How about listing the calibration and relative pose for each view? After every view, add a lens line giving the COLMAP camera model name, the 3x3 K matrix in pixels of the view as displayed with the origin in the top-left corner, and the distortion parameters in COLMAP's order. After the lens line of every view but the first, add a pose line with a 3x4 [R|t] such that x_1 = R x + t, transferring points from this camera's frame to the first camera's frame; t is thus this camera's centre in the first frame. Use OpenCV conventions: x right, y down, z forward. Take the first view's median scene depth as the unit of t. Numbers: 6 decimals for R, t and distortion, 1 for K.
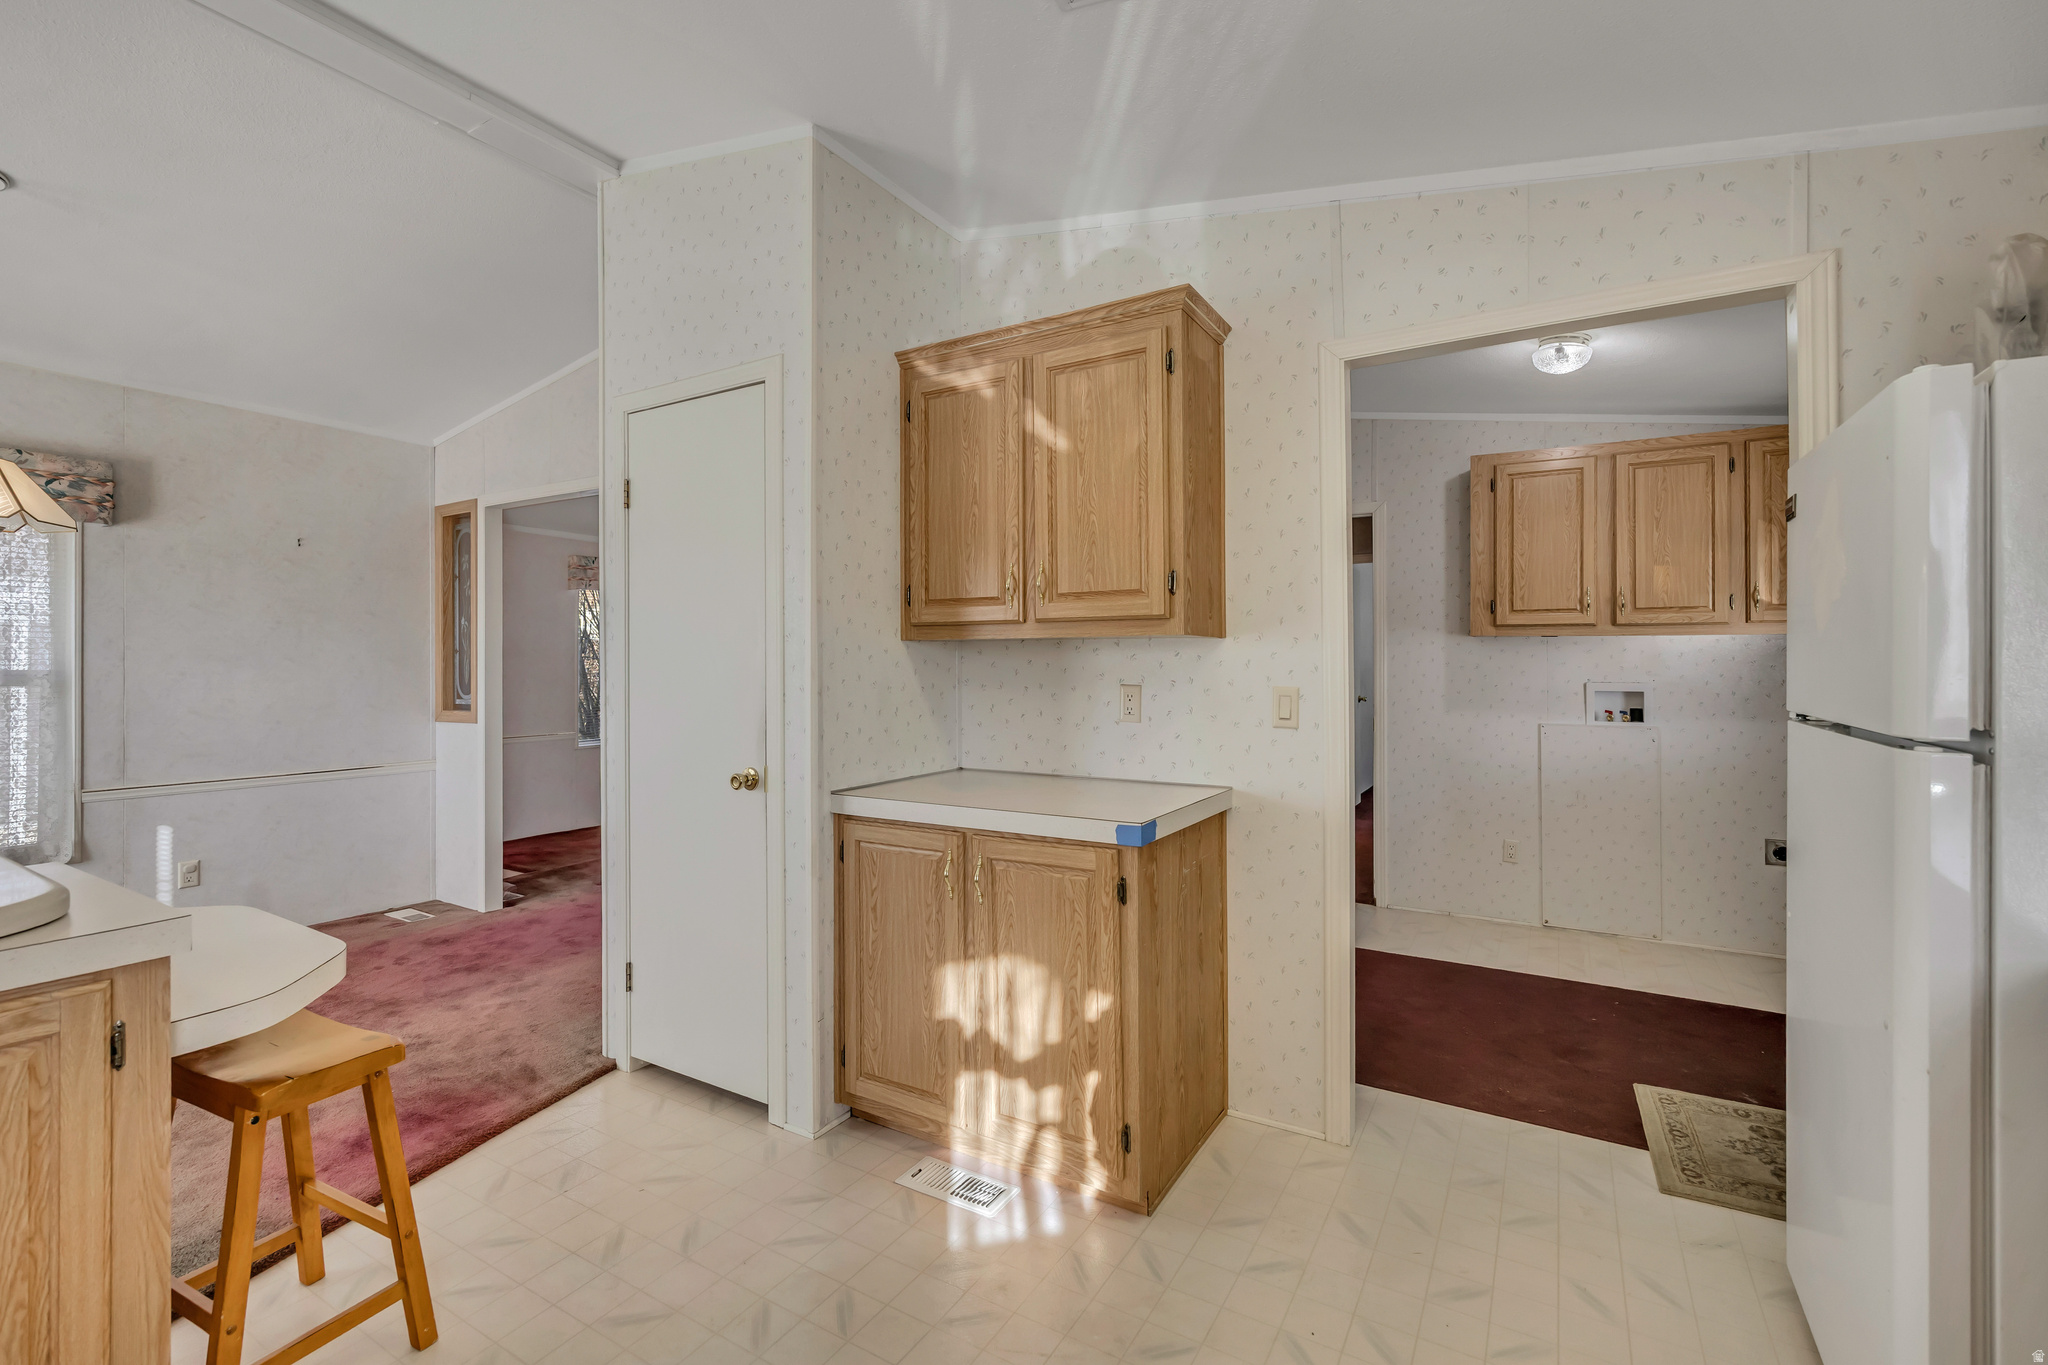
lens RADIAL K [[895.3, 0, 1018.4], [0, 895.3, 655.9], [0, 0, 1]] dist [0.001793, 0.000130]
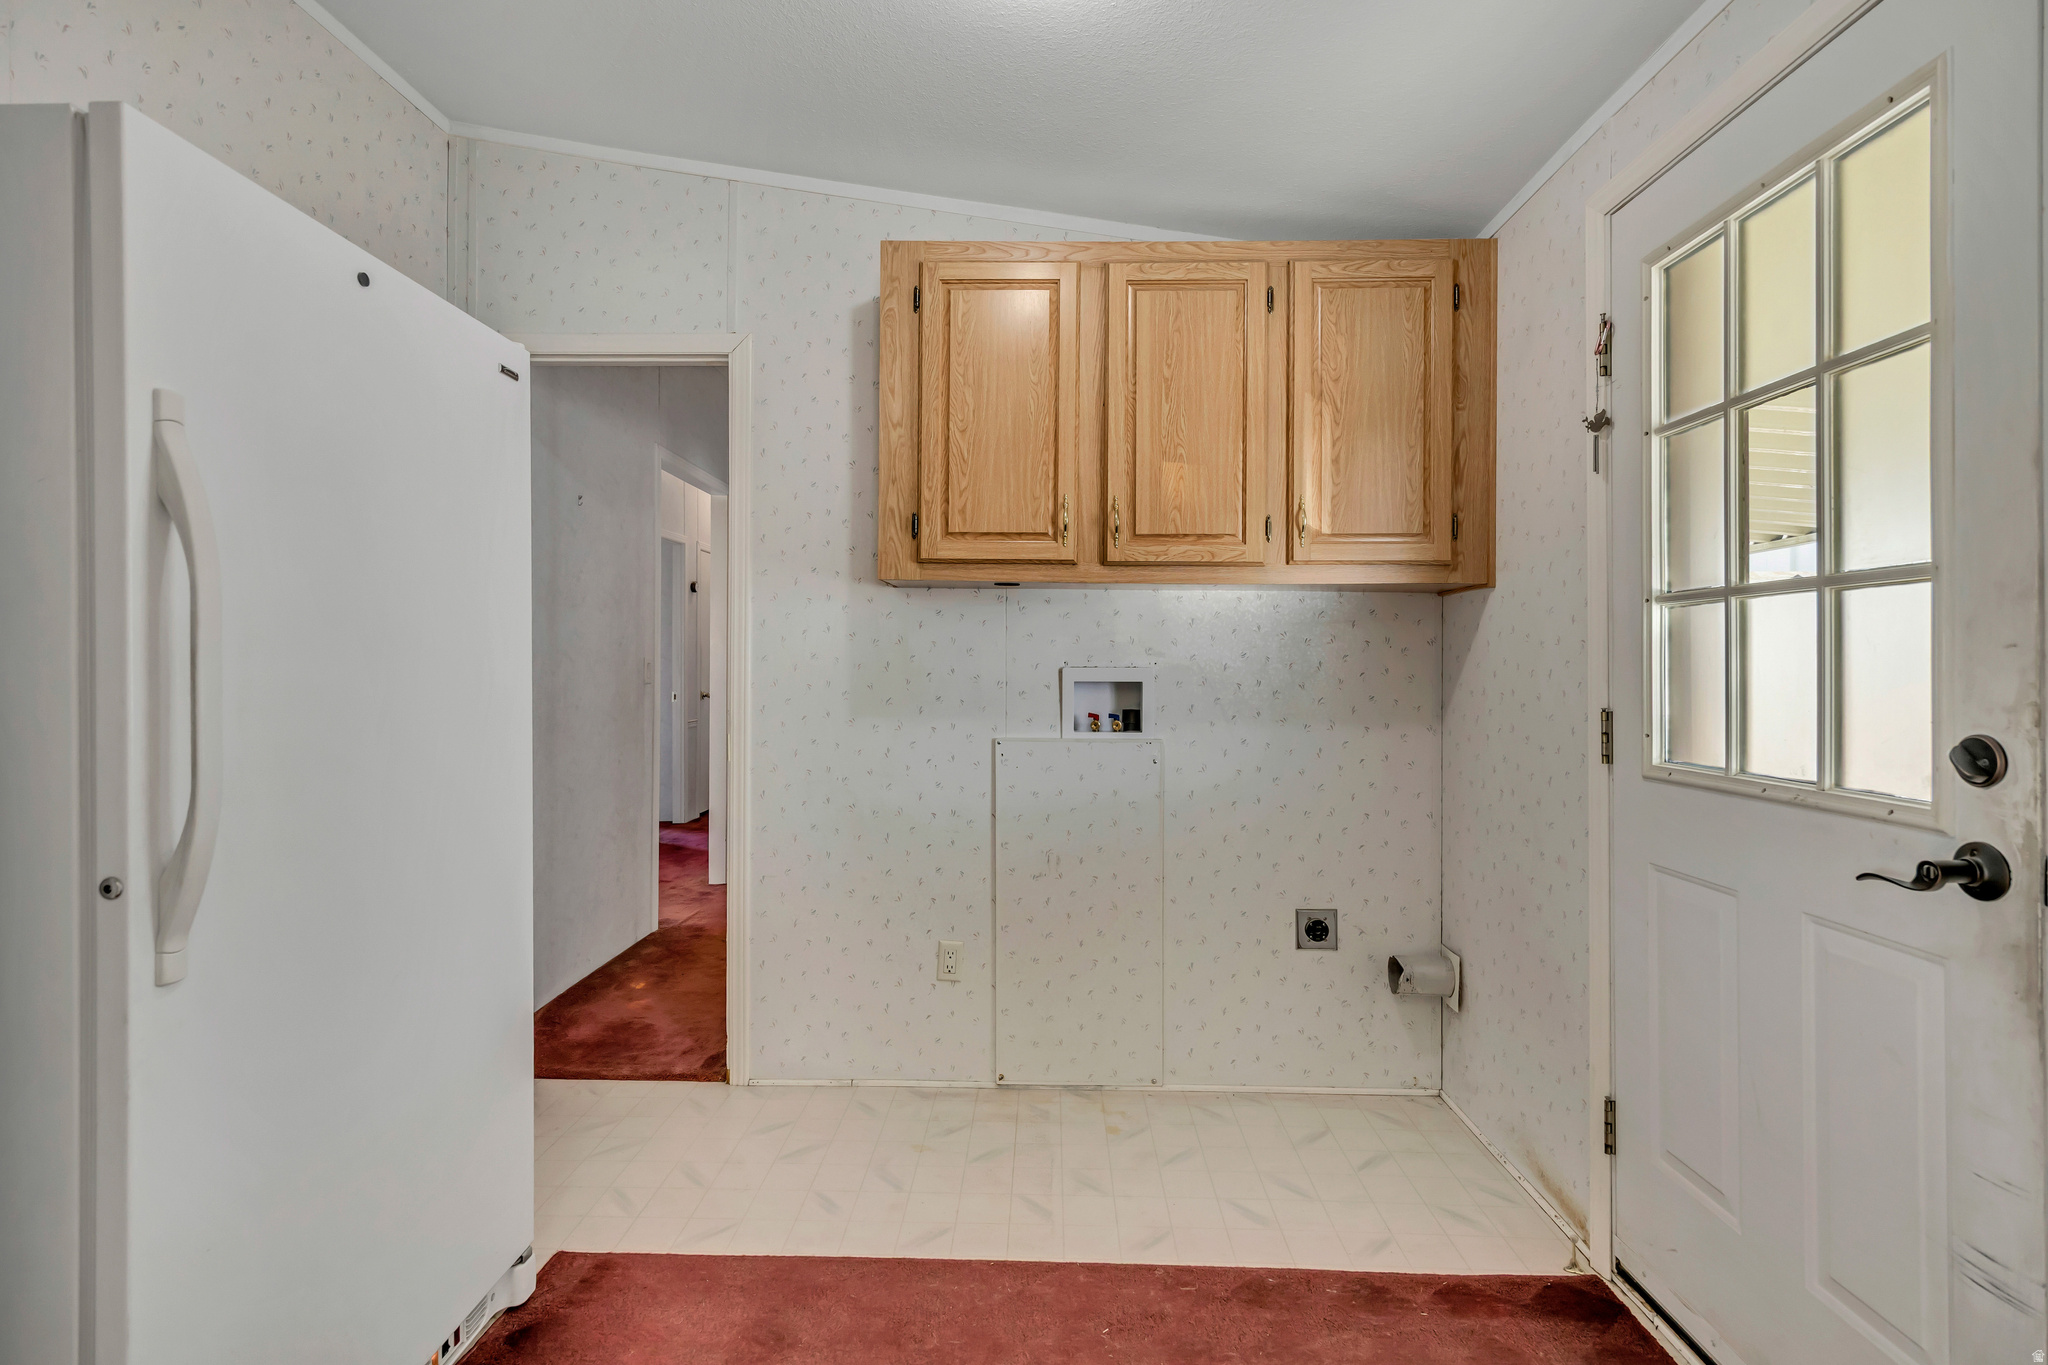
lens RADIAL K [[895.3, 0, 1018.4], [0, 895.3, 655.9], [0, 0, 1]] dist [0.001793, 0.000130]
pose [[0.874664, 0.008643, 0.484654, 0.340483], [-0.007824, 0.999963, -0.003712, 0.026007], [-0.484667, -0.000545, 0.874698, 0.525560]]
